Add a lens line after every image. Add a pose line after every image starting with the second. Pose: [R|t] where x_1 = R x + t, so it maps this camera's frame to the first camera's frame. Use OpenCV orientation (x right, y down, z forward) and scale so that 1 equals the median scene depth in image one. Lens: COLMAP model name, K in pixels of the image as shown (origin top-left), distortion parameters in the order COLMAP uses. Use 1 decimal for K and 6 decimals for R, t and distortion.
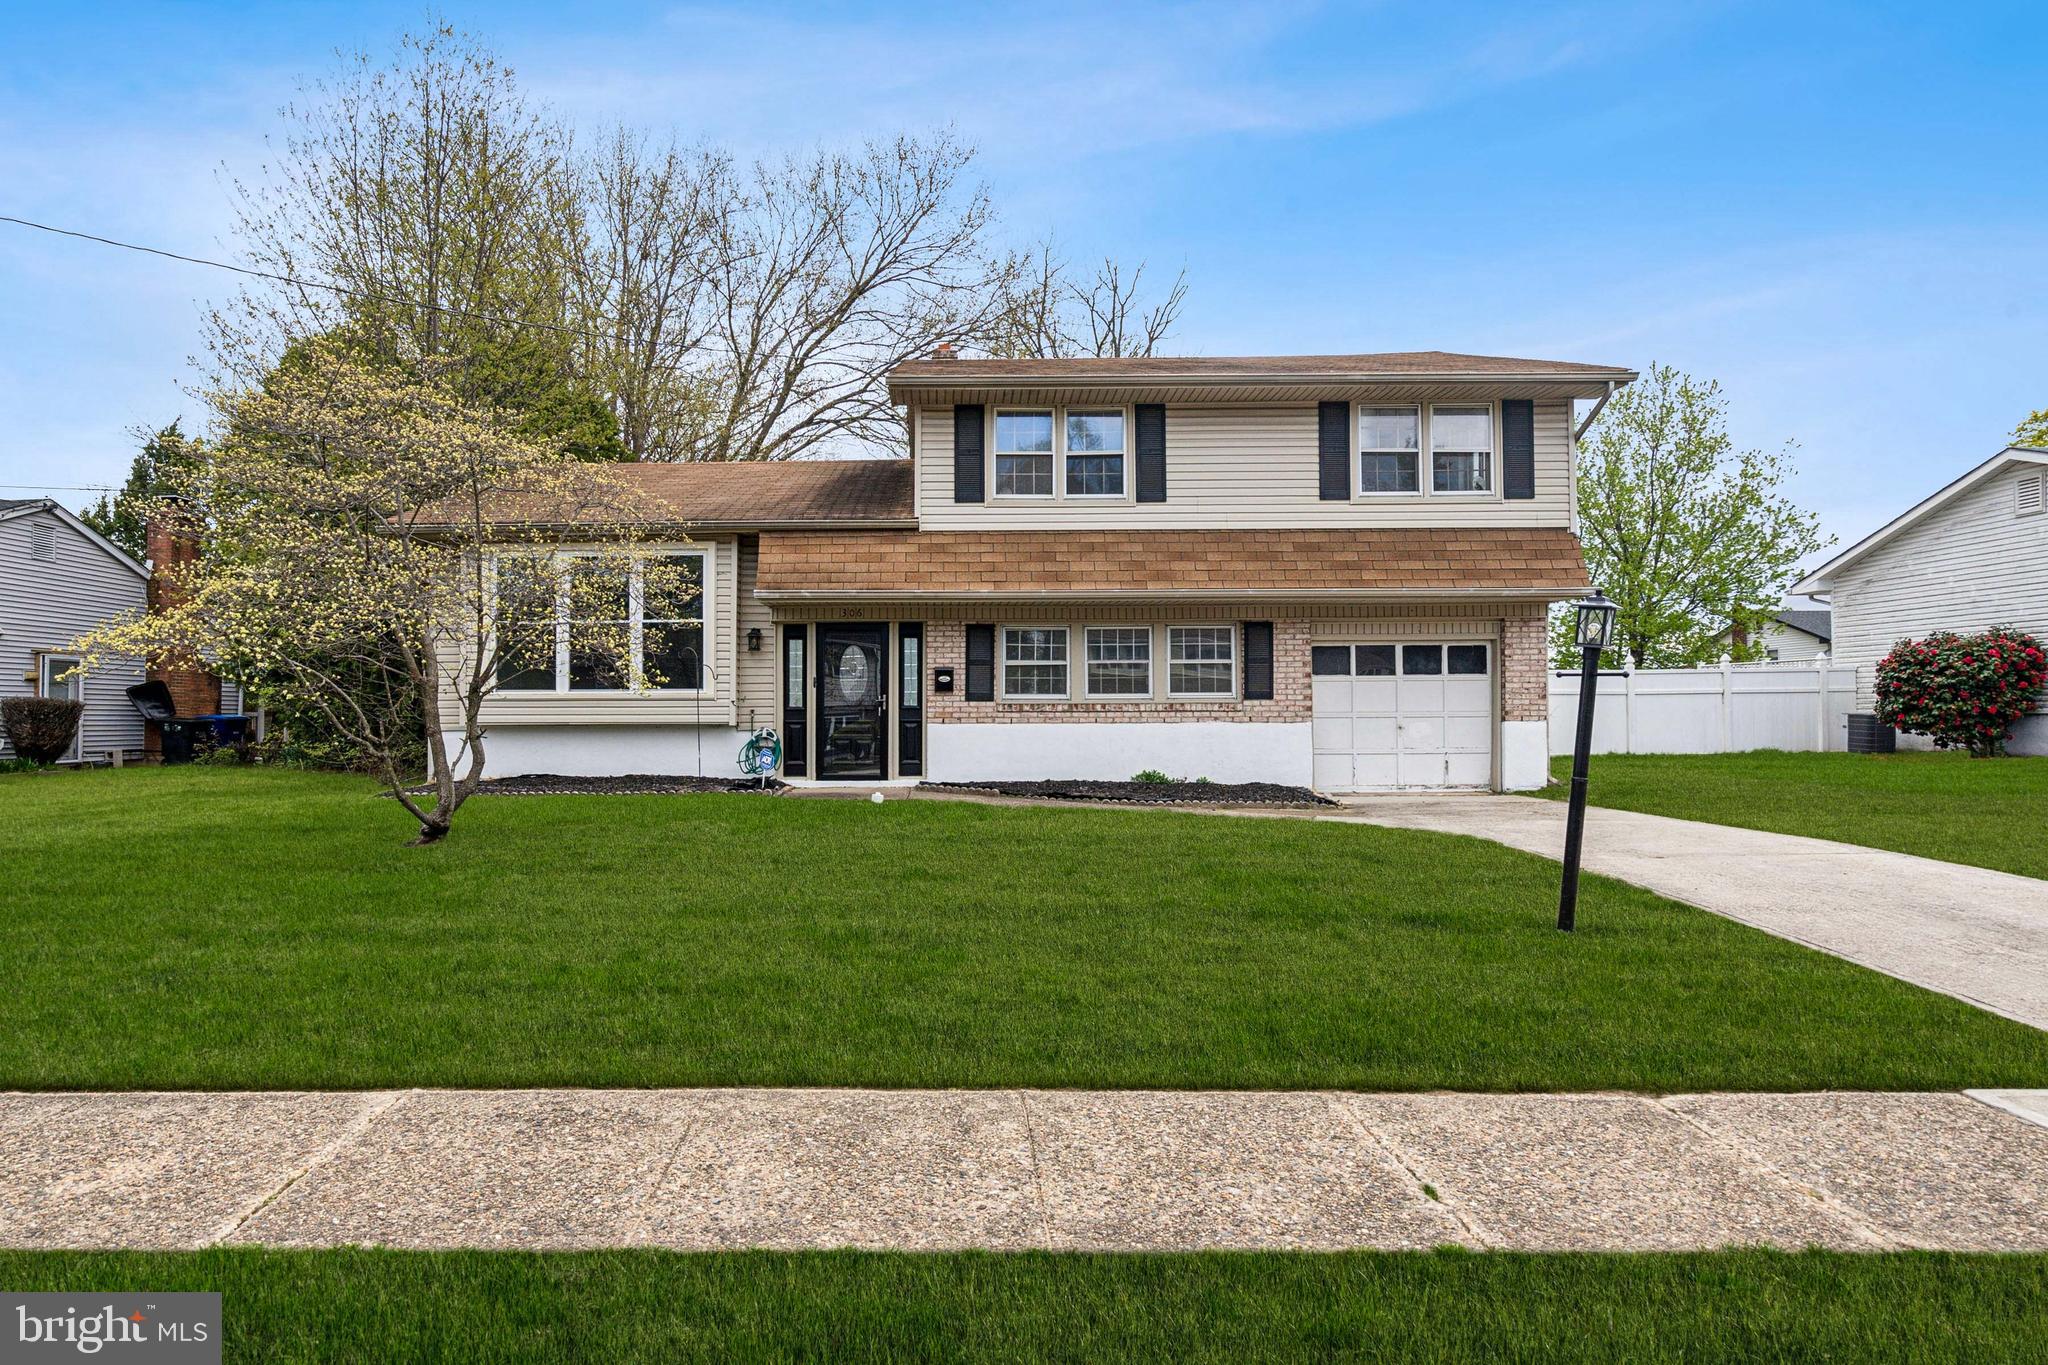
lens RADIAL K [[1098.2, 0, 918.7], [0, 1098.2, 697.2], [0, 0, 1]] dist [-0.004485, 0.000546]
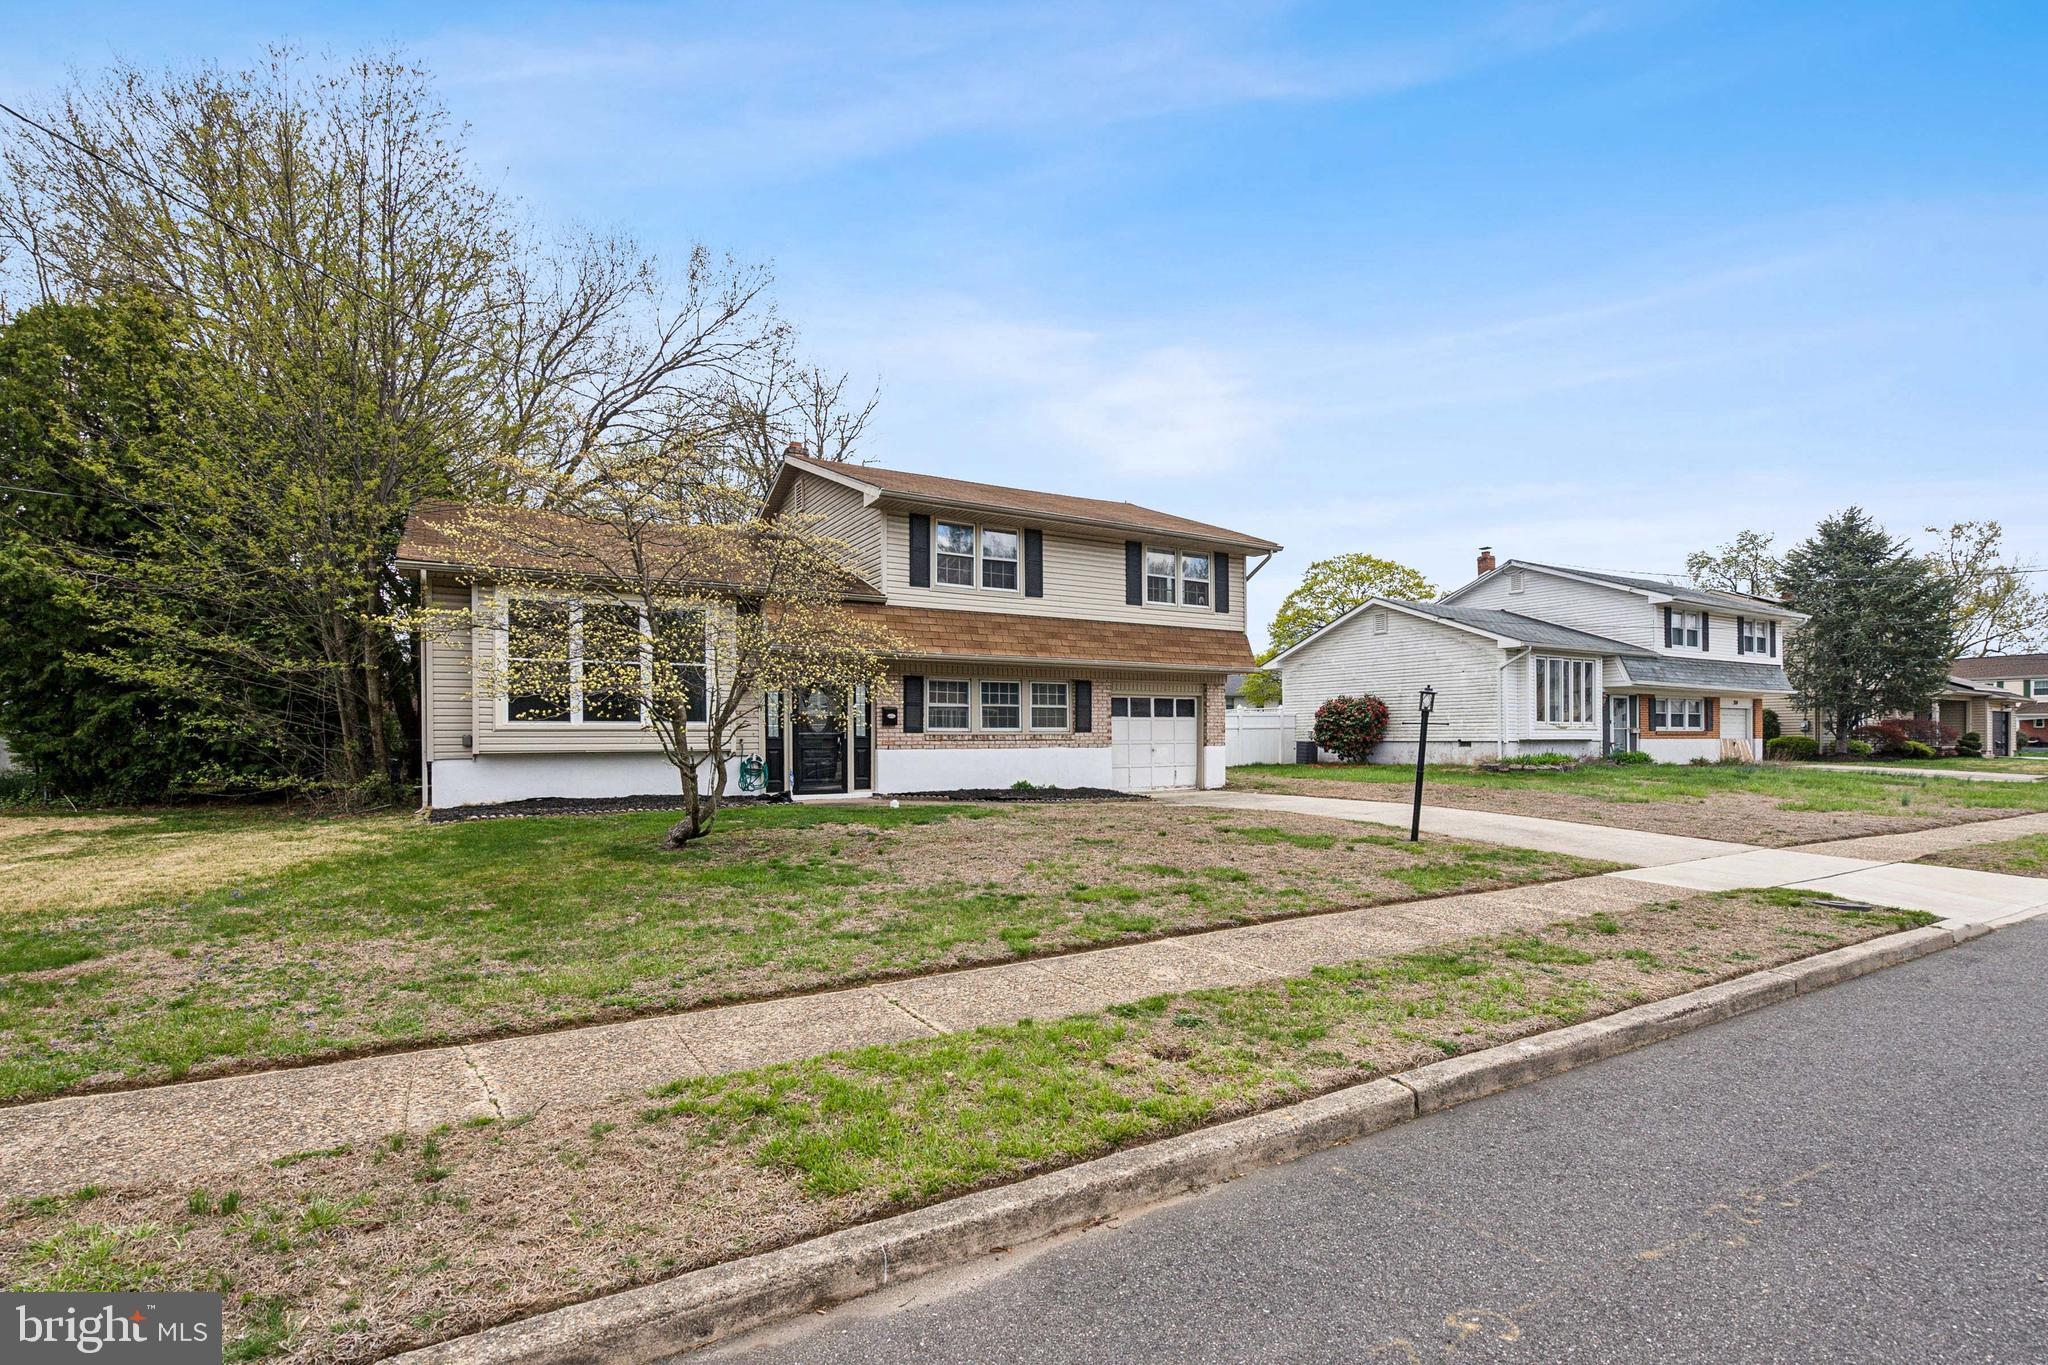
lens RADIAL K [[964.3, 0, 1020.7], [0, 964.3, 750.4], [0, 0, 1]] dist [-0.010260, -0.000852]
pose [[0.846886, -0.006848, 0.531730, -0.468621], [-0.004577, 0.999786, 0.020166, 0.000666], [-0.531755, -0.019513, 0.846674, -0.078636]]
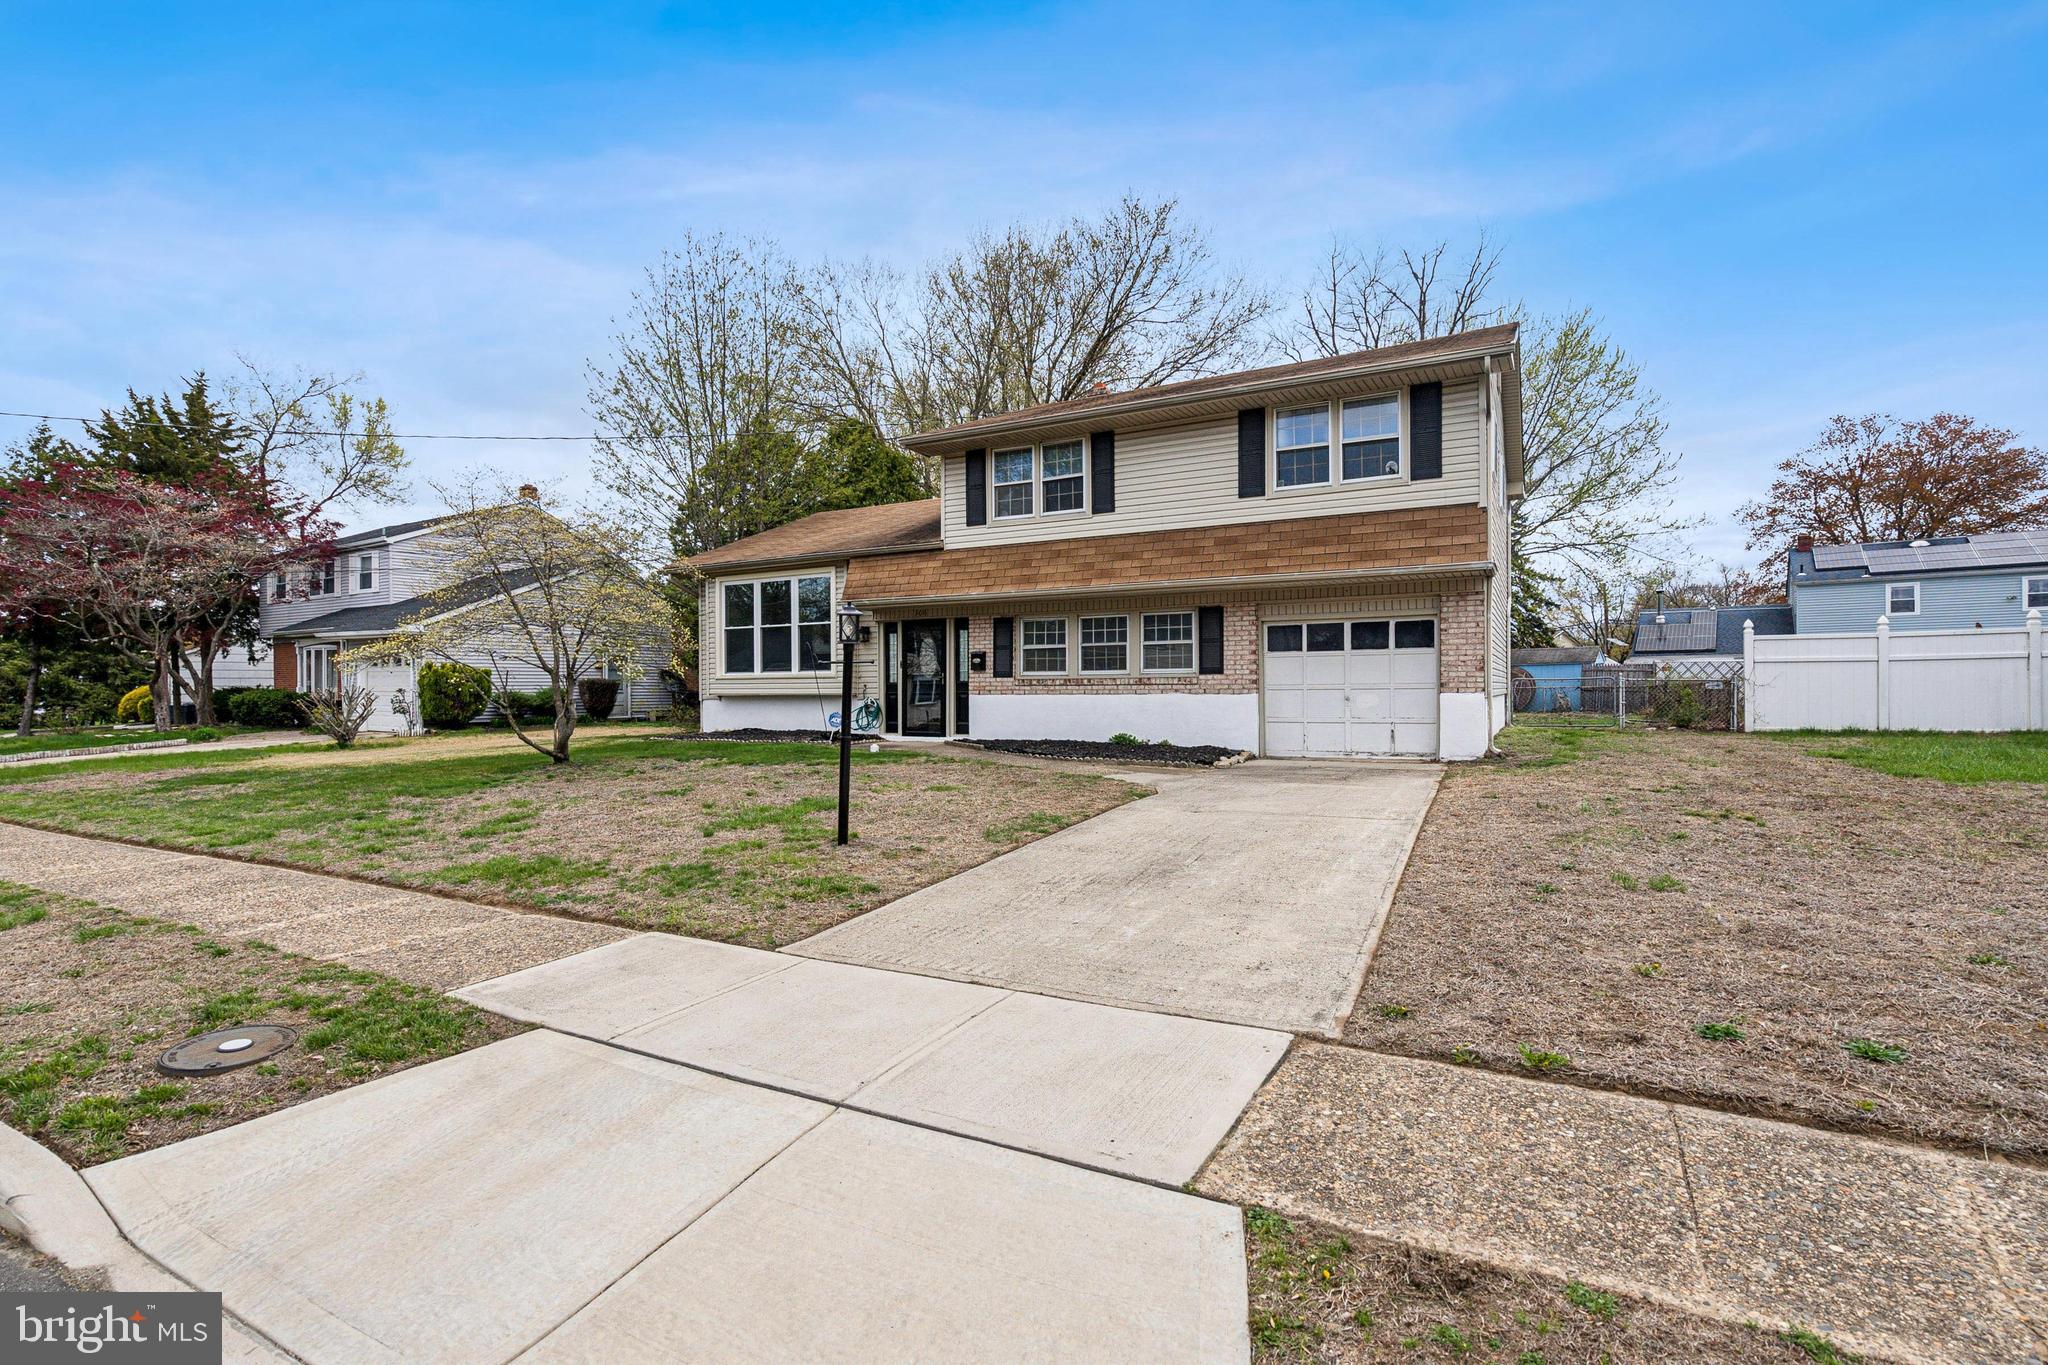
lens RADIAL K [[964.3, 0, 990.7], [0, 964.3, 696.8], [0, 0, 1]] dist [-0.010260, -0.000852]
pose [[0.877418, 0.001938, -0.479723, 0.592095], [0.012054, 0.999587, 0.026085, -0.003319], [0.479575, -0.028670, 0.877032, -0.003157]]
